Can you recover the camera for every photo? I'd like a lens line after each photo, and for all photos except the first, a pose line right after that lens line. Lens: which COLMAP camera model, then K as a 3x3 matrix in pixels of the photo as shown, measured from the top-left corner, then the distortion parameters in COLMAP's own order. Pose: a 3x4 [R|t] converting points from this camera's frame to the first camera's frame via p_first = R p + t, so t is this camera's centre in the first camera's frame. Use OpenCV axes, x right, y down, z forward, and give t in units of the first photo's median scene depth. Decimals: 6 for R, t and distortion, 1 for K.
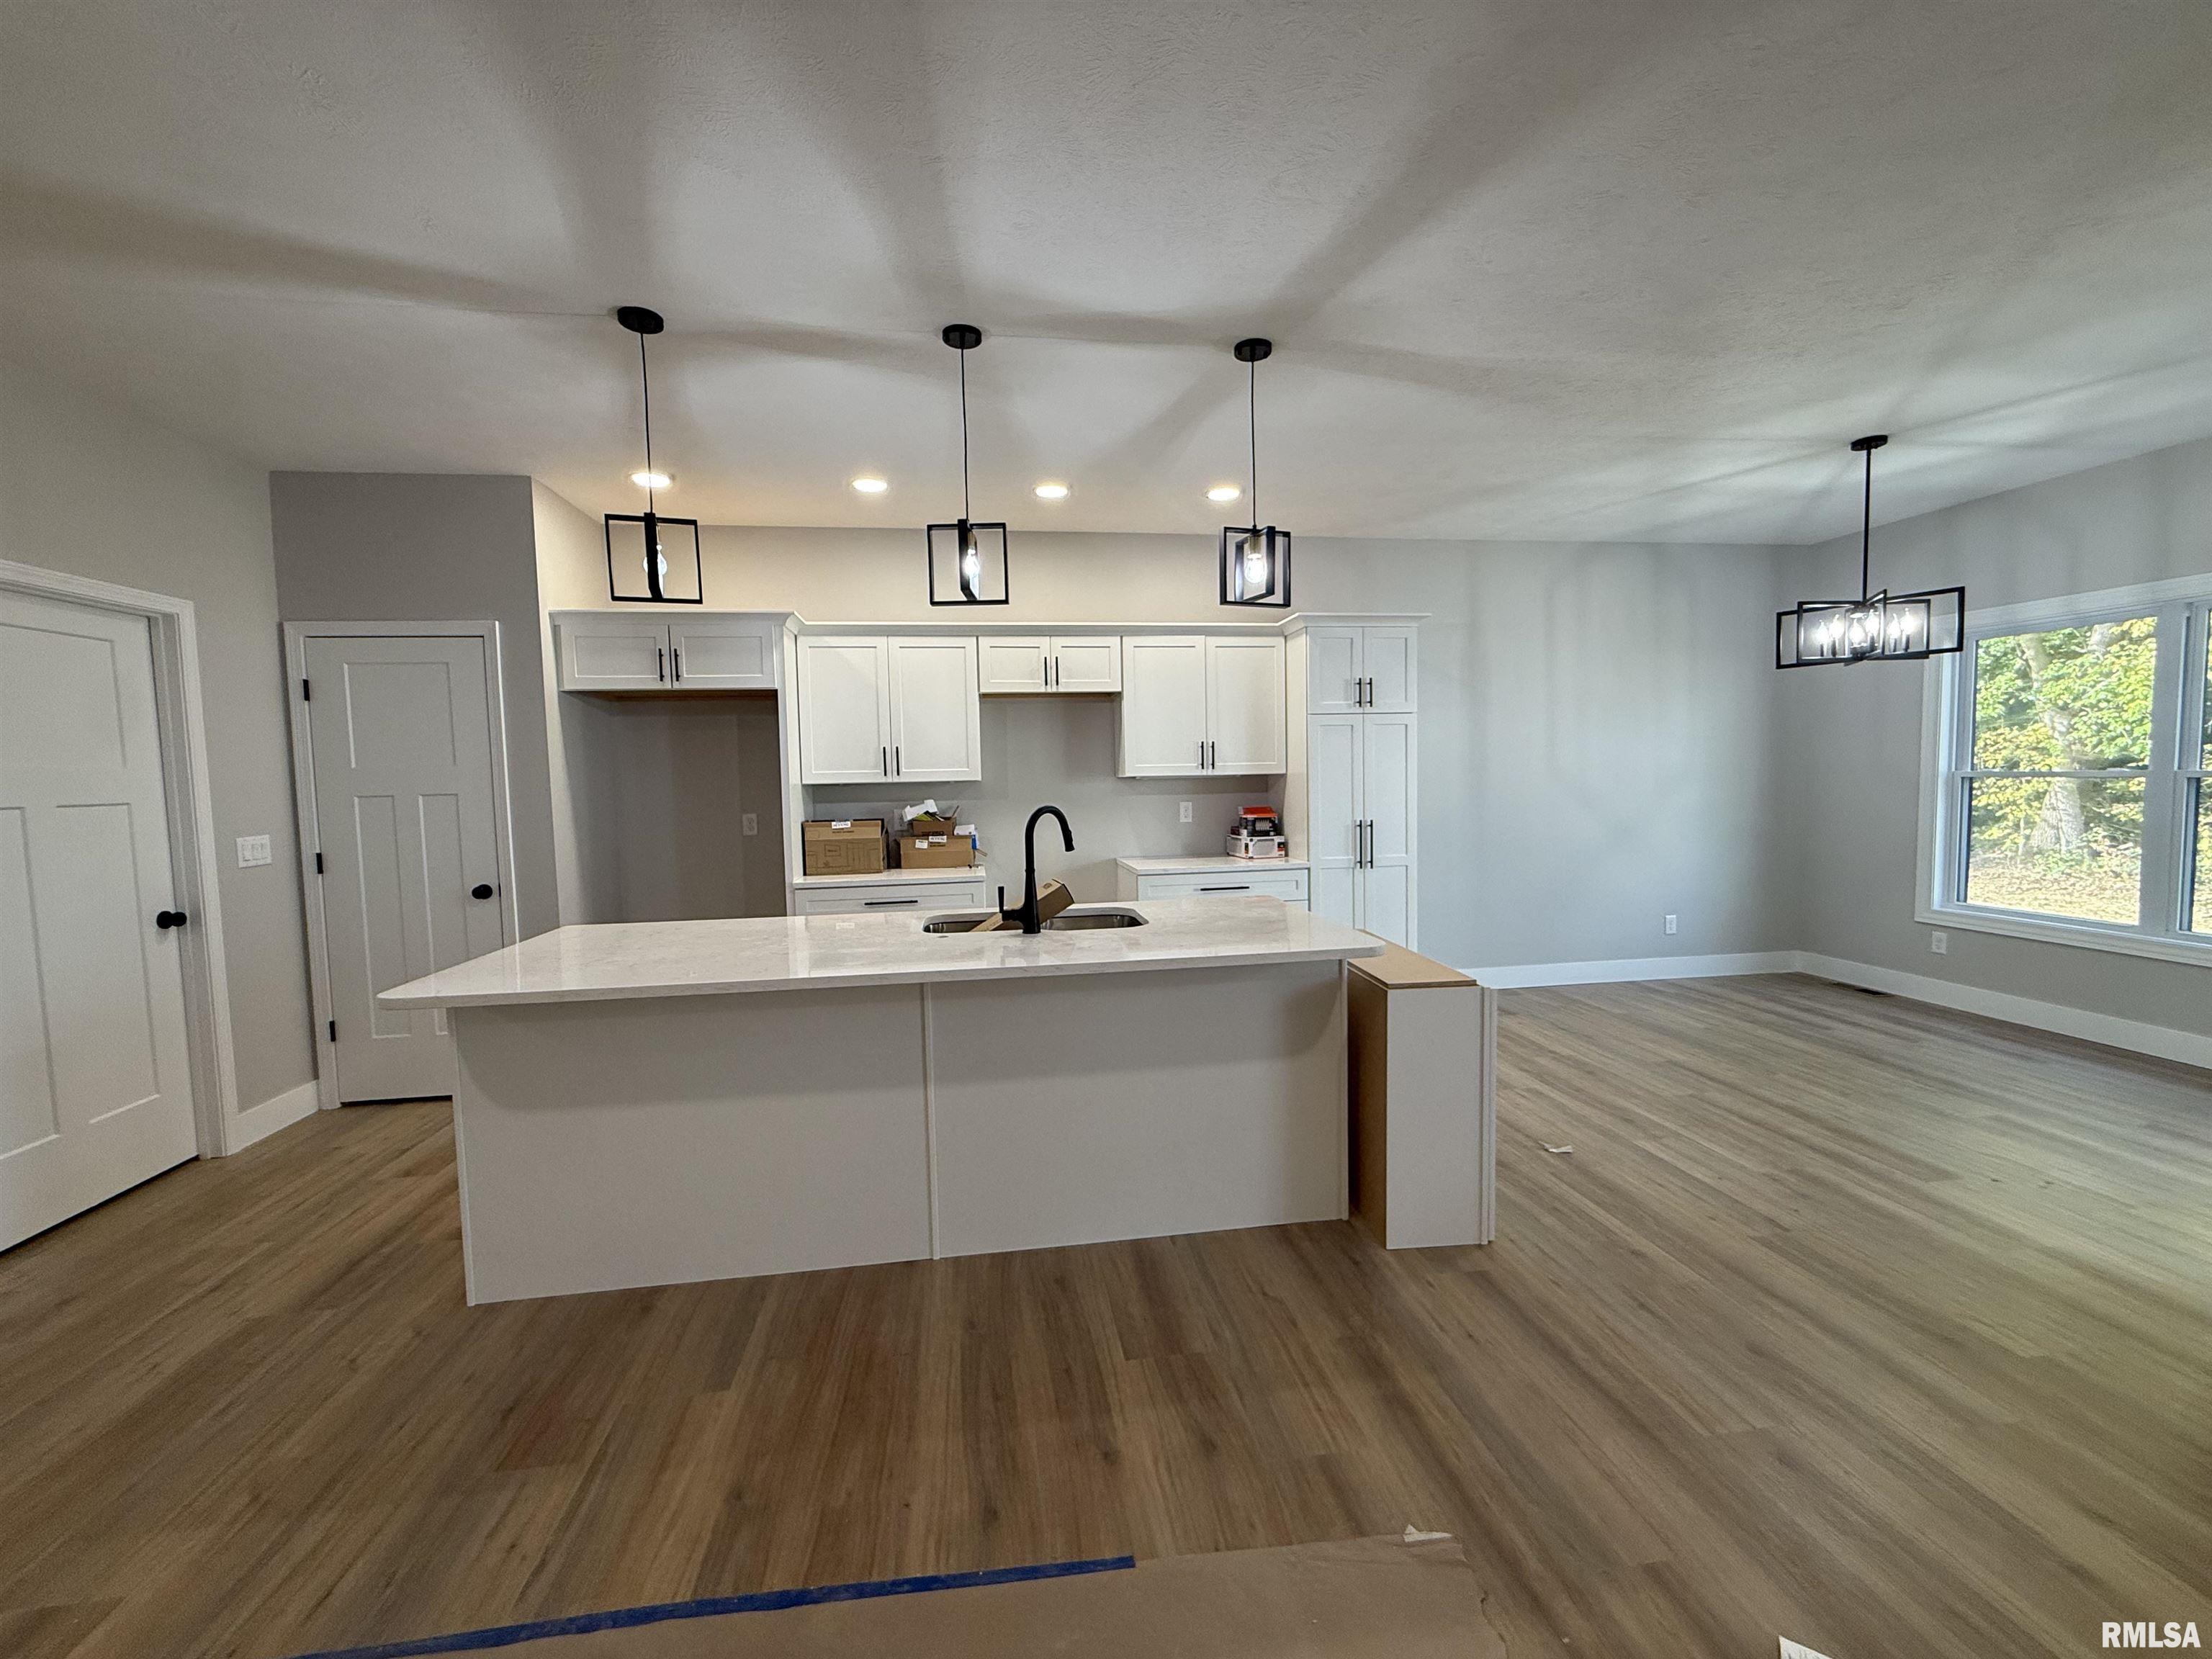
lens RADIAL K [[884.7, 0, 1099.6], [0, 884.7, 828.1], [0, 0, 1]] dist [0.000047, -0.000273]
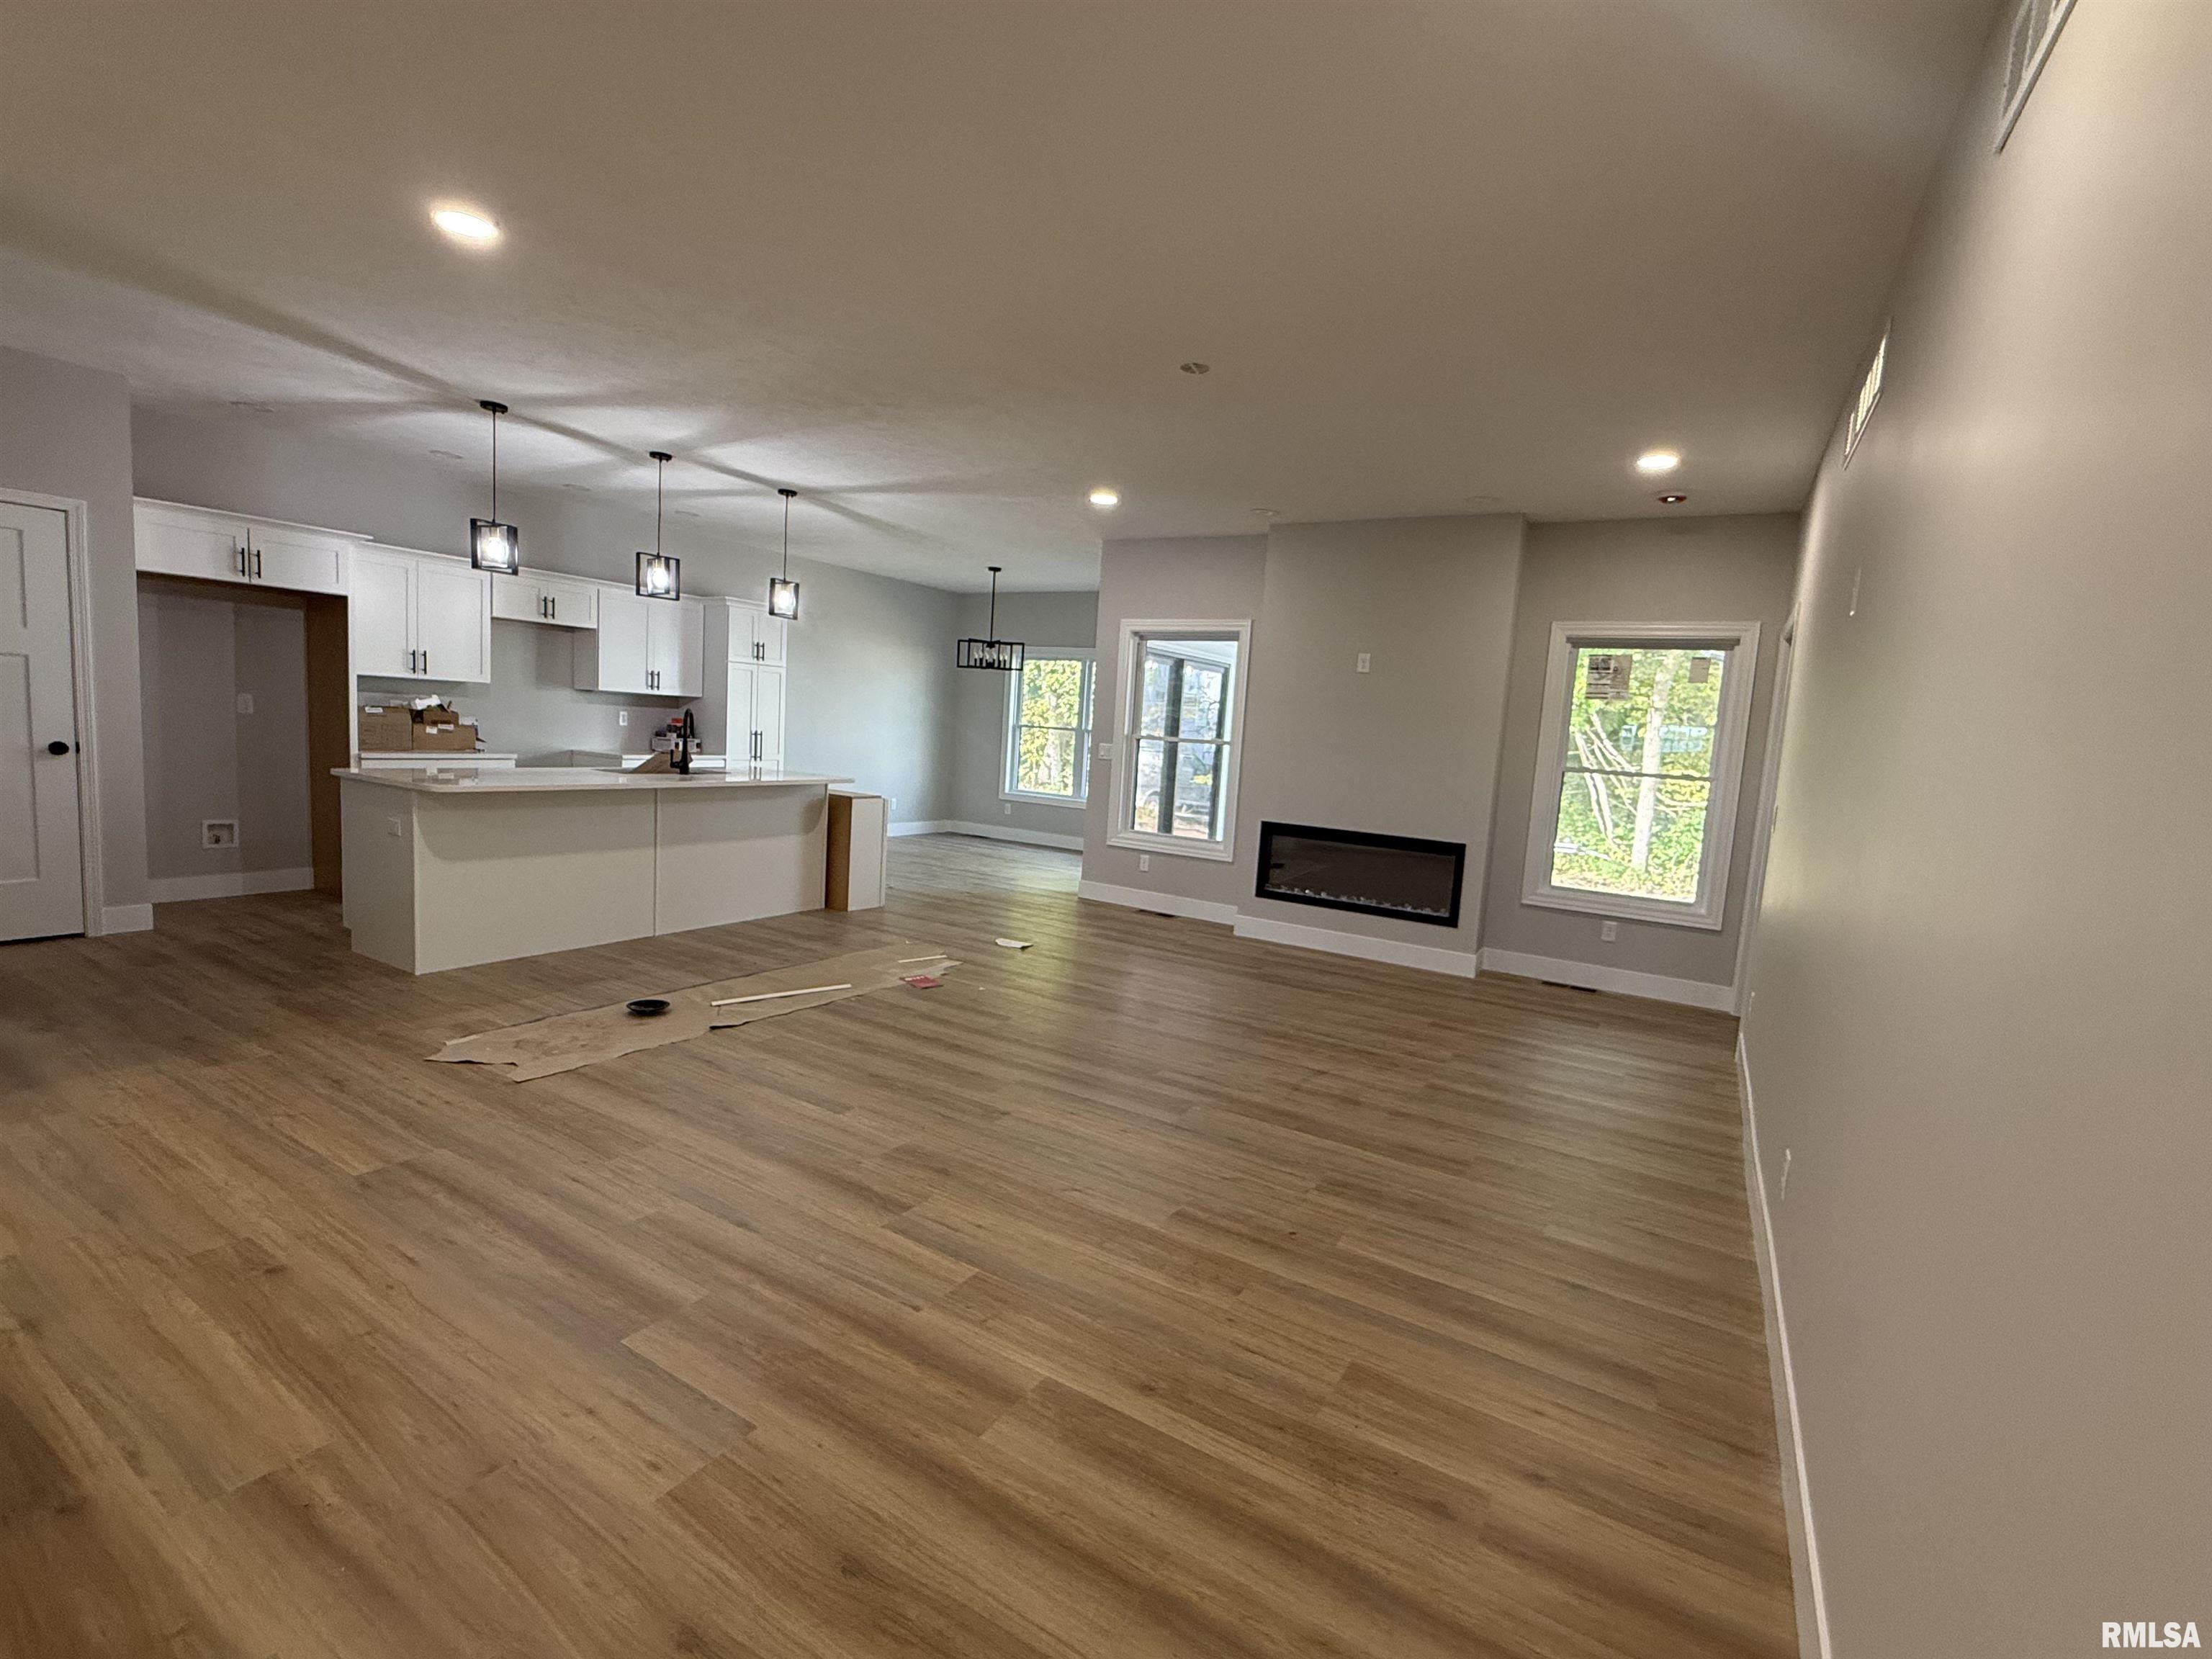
lens RADIAL K [[976.2, 0, 1109.3], [0, 976.2, 830.8], [0, 0, 1]] dist [-0.015914, -0.000471]
pose [[0.632645, -0.019684, 0.774191, -0.657672], [-0.032985, 0.998085, 0.052331, 0.057129], [-0.773739, -0.058644, 0.630785, -0.613949]]
